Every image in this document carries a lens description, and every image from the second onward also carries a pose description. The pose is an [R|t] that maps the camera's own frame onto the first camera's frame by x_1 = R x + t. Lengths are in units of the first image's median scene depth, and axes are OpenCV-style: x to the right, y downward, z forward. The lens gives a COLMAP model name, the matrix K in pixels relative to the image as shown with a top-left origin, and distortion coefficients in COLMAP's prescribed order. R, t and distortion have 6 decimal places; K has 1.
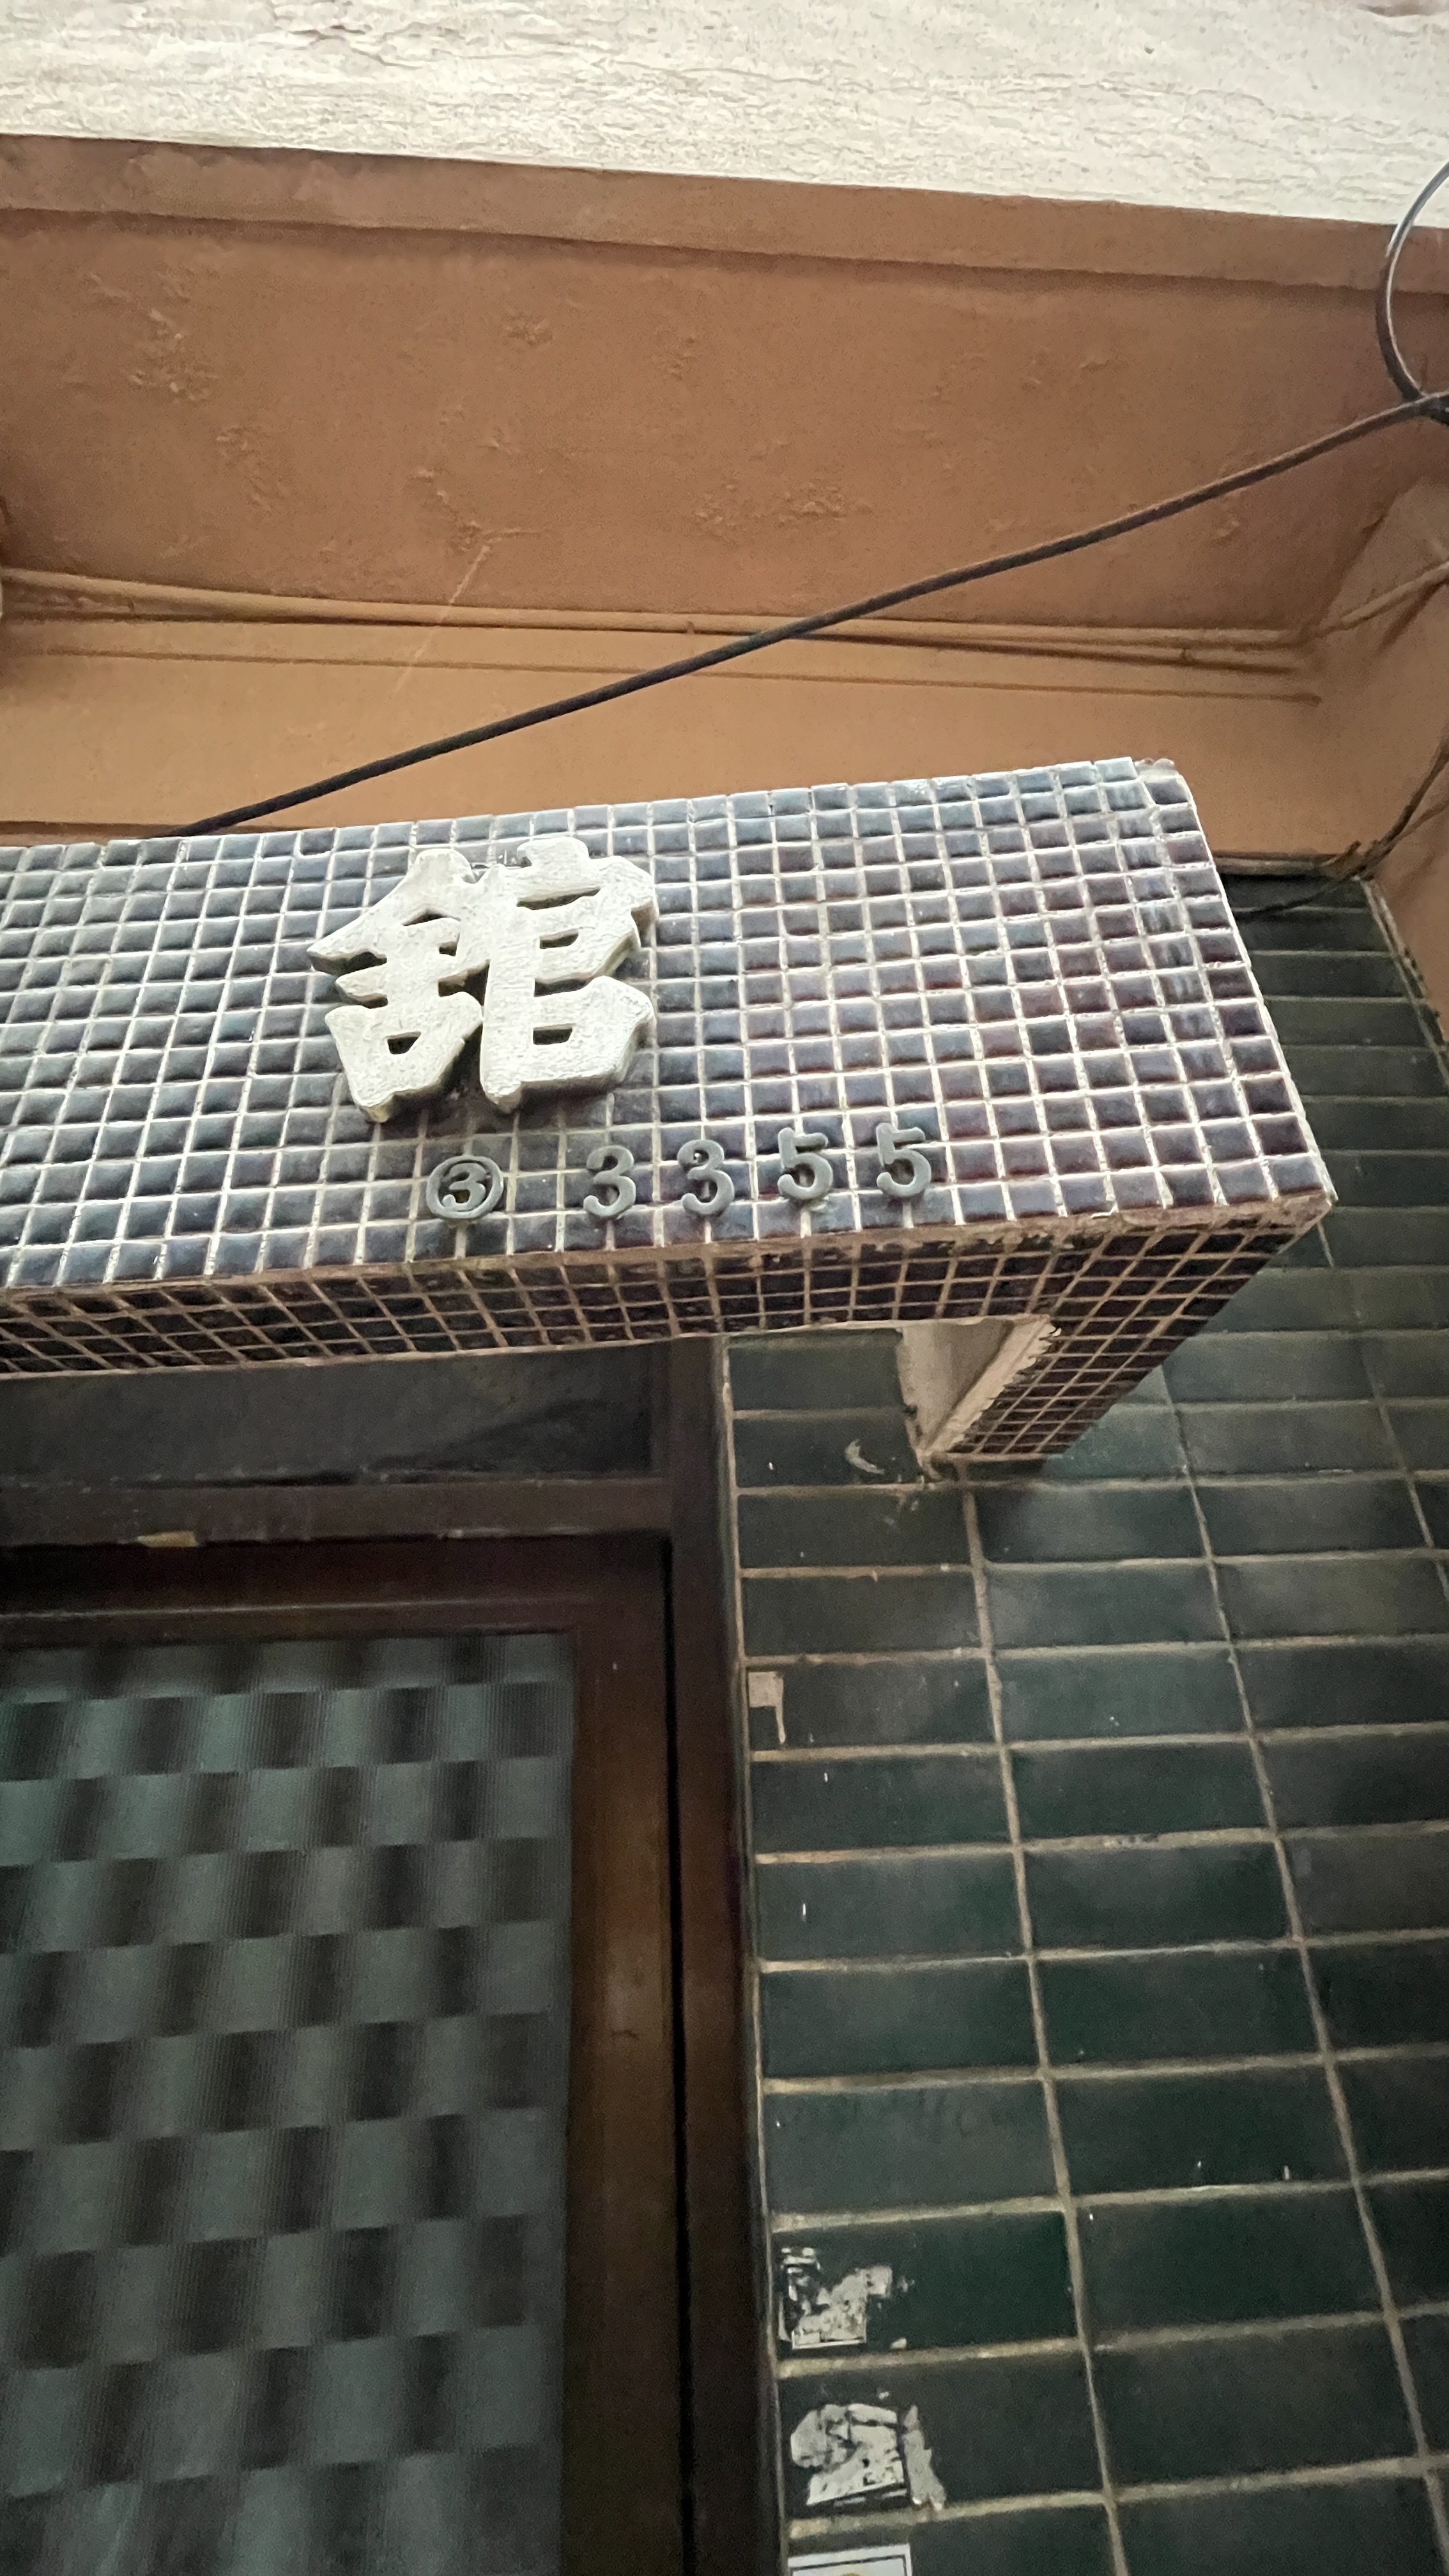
lens RADIAL K [[1049.1, 0, 729.9], [0, 1049.1, 1290.8], [0, 0, 1]] dist [-0.006024, 0.000989]
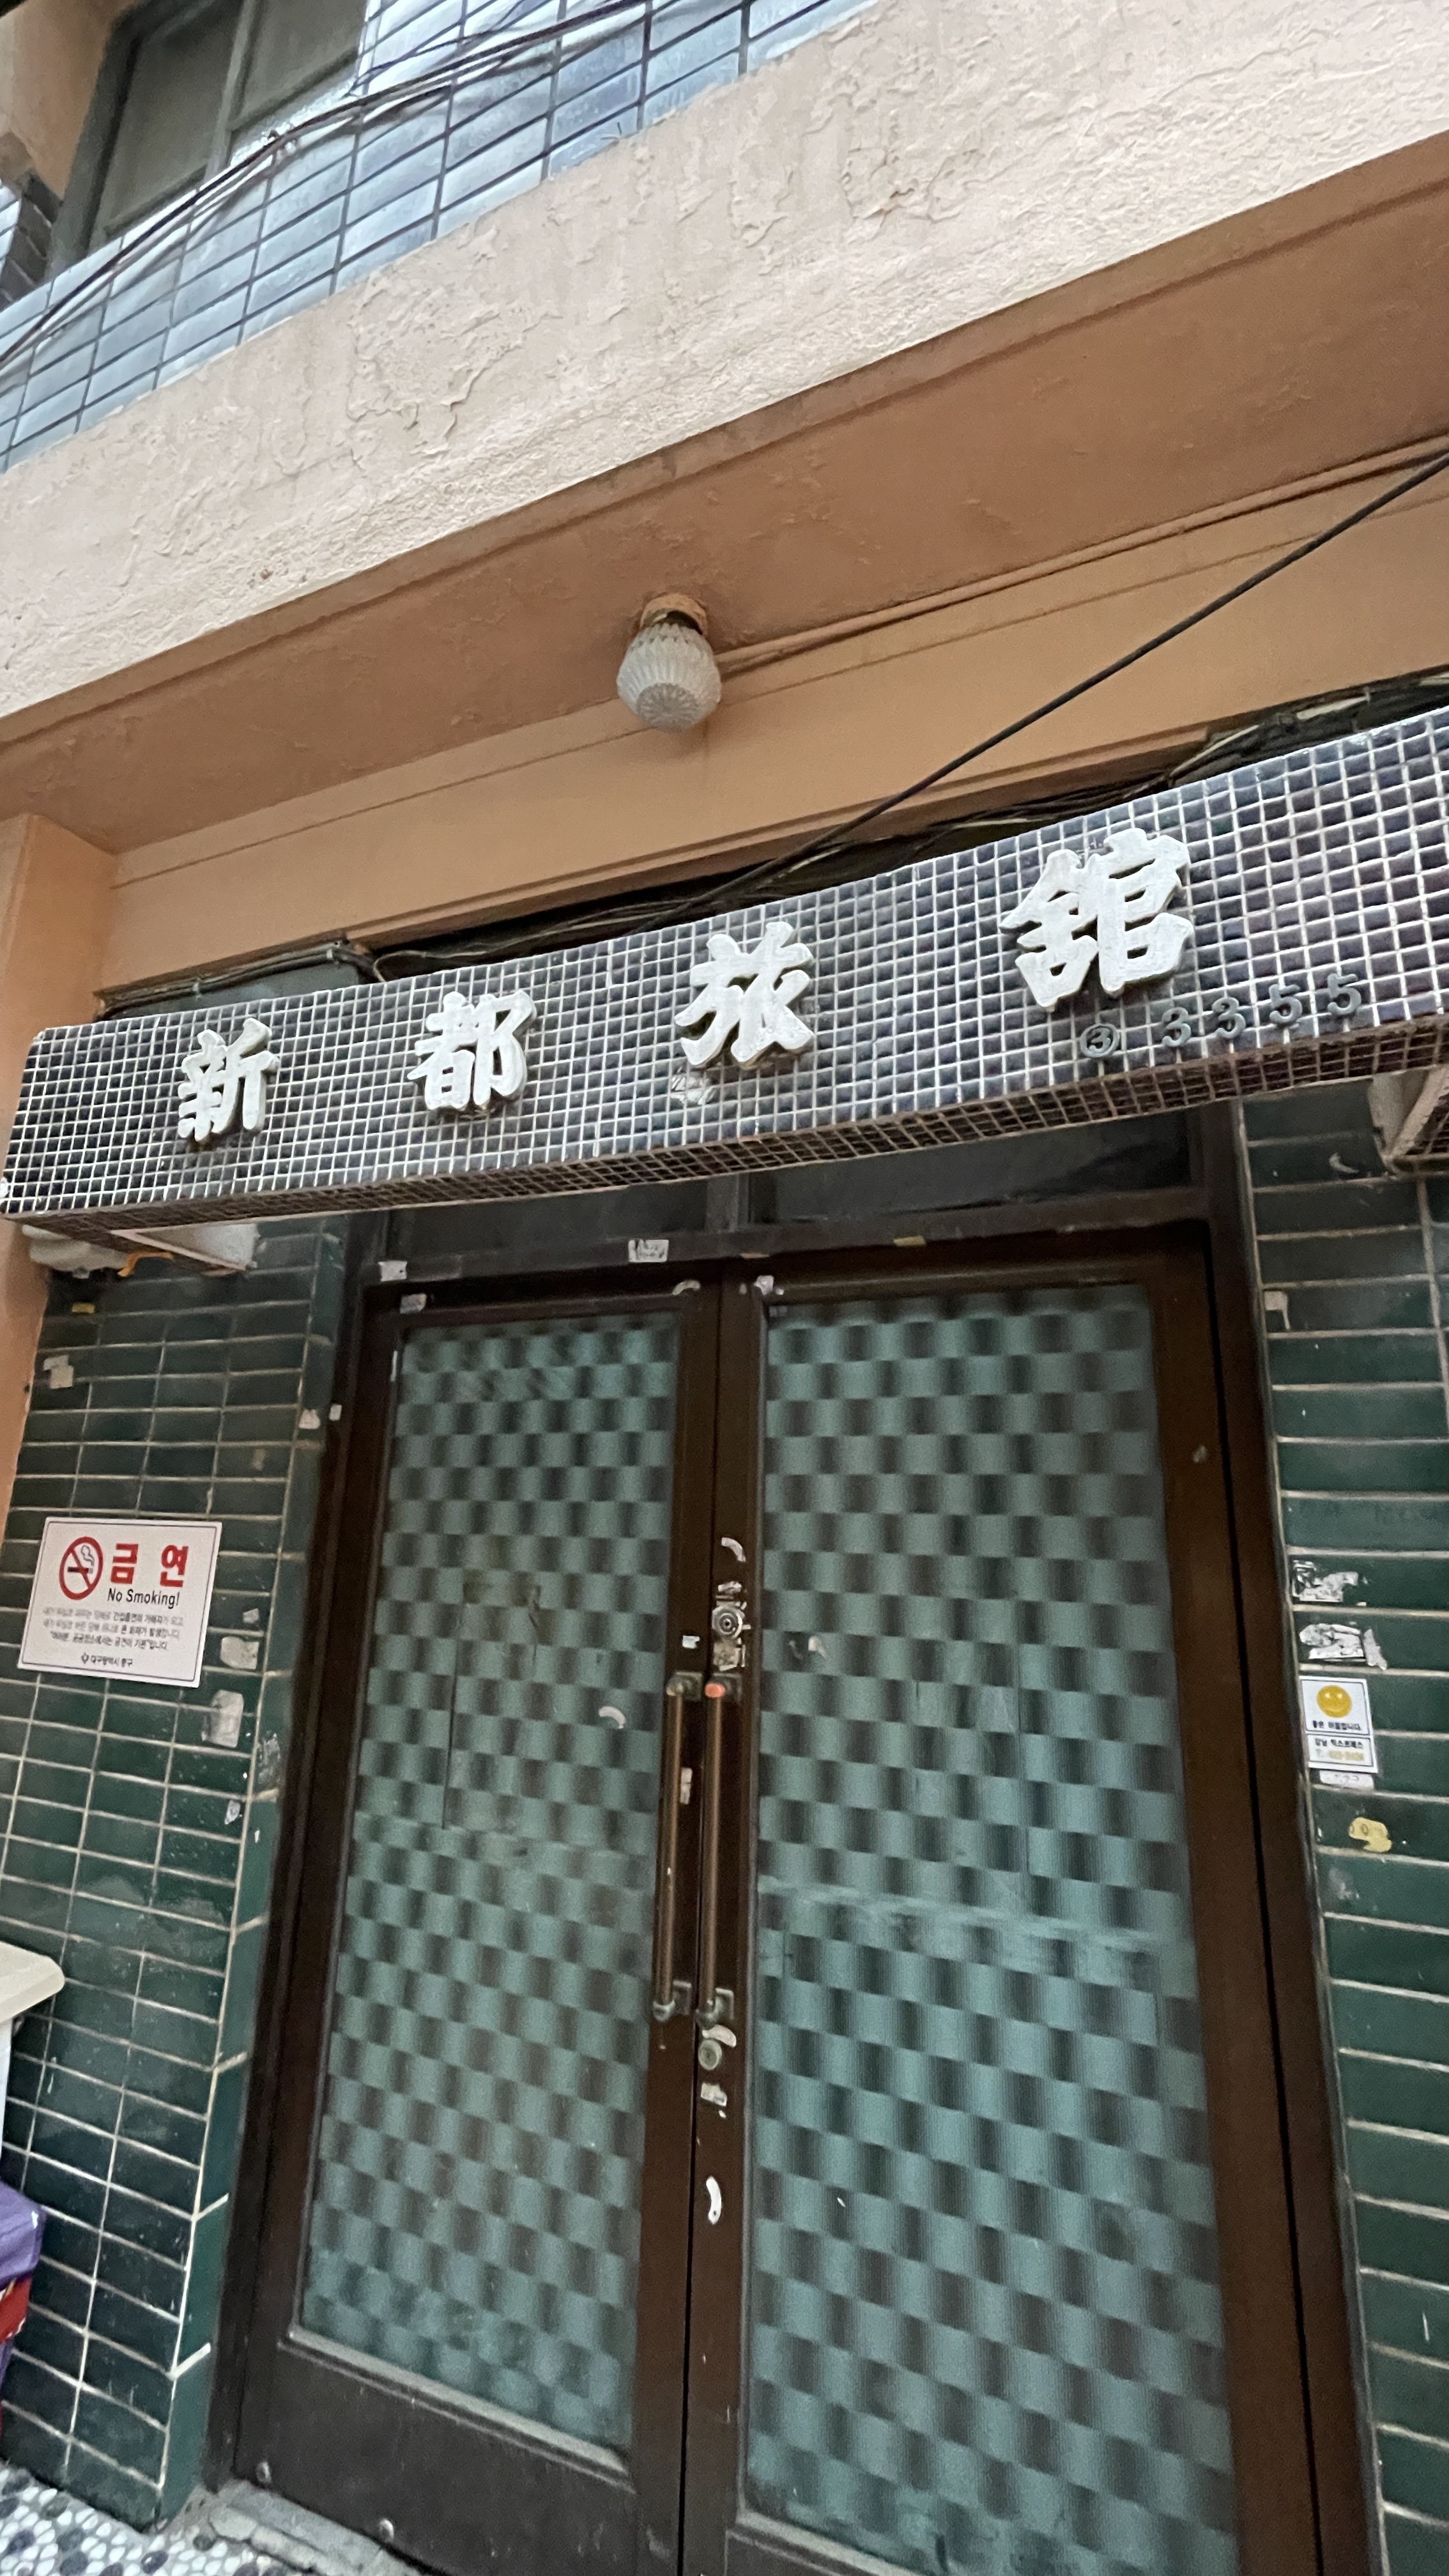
lens RADIAL K [[1049.1, 0, 735.3], [0, 1049.1, 1283.5], [0, 0, 1]] dist [-0.006024, 0.000989]
pose [[0.899292, -0.038894, -0.435617, -0.017024], [0.128861, 0.975386, 0.178934, -0.085467], [0.417935, -0.217048, 0.882168, -1.111622]]
